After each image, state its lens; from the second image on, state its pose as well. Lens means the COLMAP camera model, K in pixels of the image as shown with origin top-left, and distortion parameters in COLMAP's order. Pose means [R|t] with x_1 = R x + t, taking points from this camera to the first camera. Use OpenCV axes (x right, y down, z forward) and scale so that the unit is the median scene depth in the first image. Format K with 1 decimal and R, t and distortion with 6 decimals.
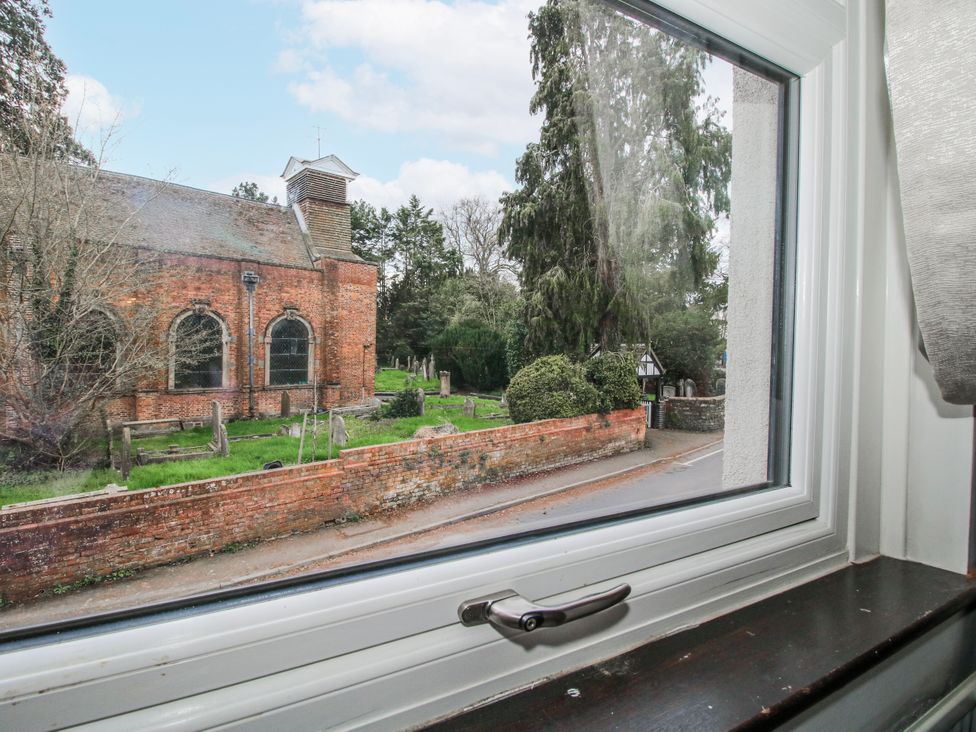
lens RADIAL K [[508.5, 0, 488.8], [0, 508.5, 364.3], [0, 0, 1]] dist [-0.000640, -0.011276]
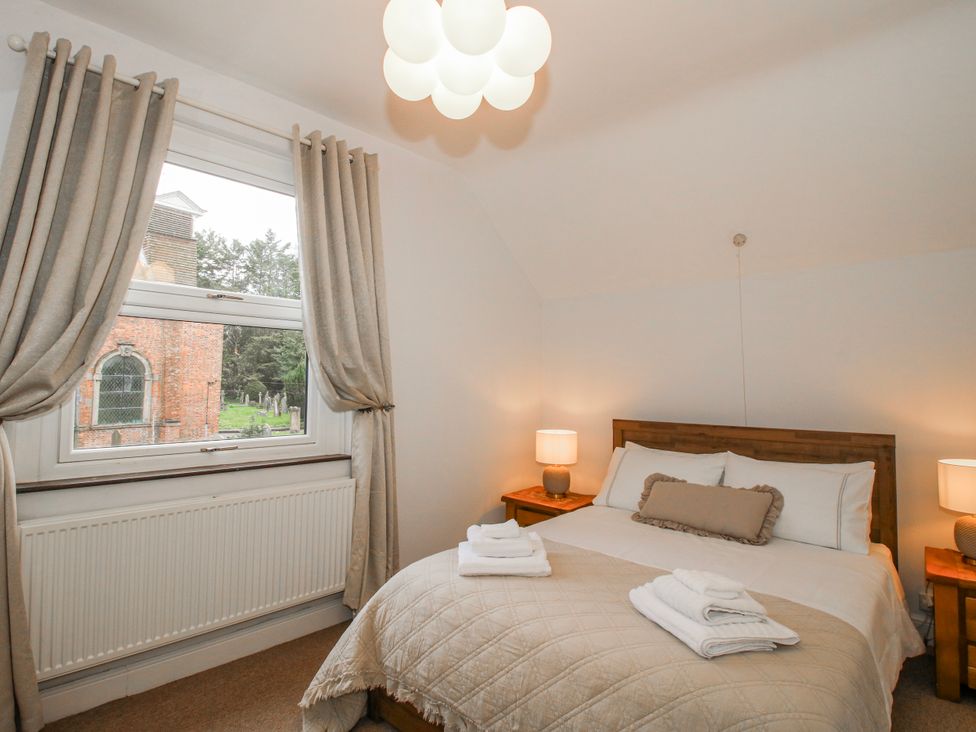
lens RADIAL K [[508.5, 0, 488.5], [0, 508.5, 363.1], [0, 0, 1]] dist [-0.000640, -0.011276]
pose [[0.966659, 0.005869, 0.255999, 0.020184], [0.011516, 0.997729, -0.066358, -0.001349], [-0.255807, 0.067093, 0.964397, -0.067086]]
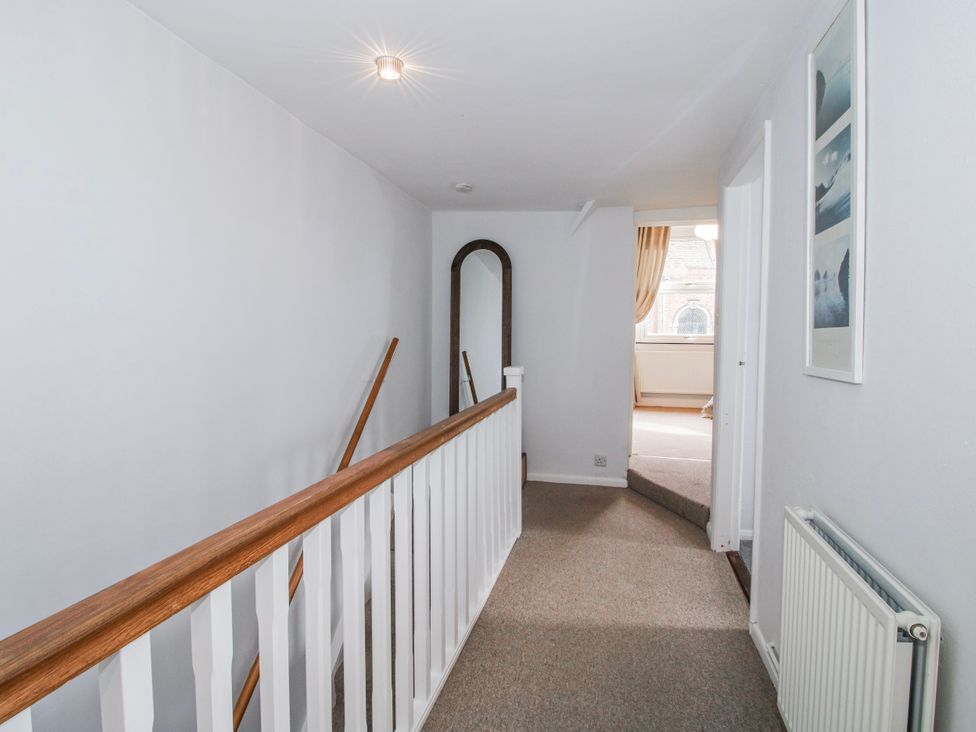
lens RADIAL K [[508.5, 0, 487.1], [0, 508.5, 366.0], [0, 0, 1]] dist [-0.000640, -0.011276]
pose [[0.721064, 0.033559, -0.692056, 0.082852], [-0.007252, 0.999137, 0.040894, 0.005628], [0.692831, -0.024468, 0.720685, -0.186996]]
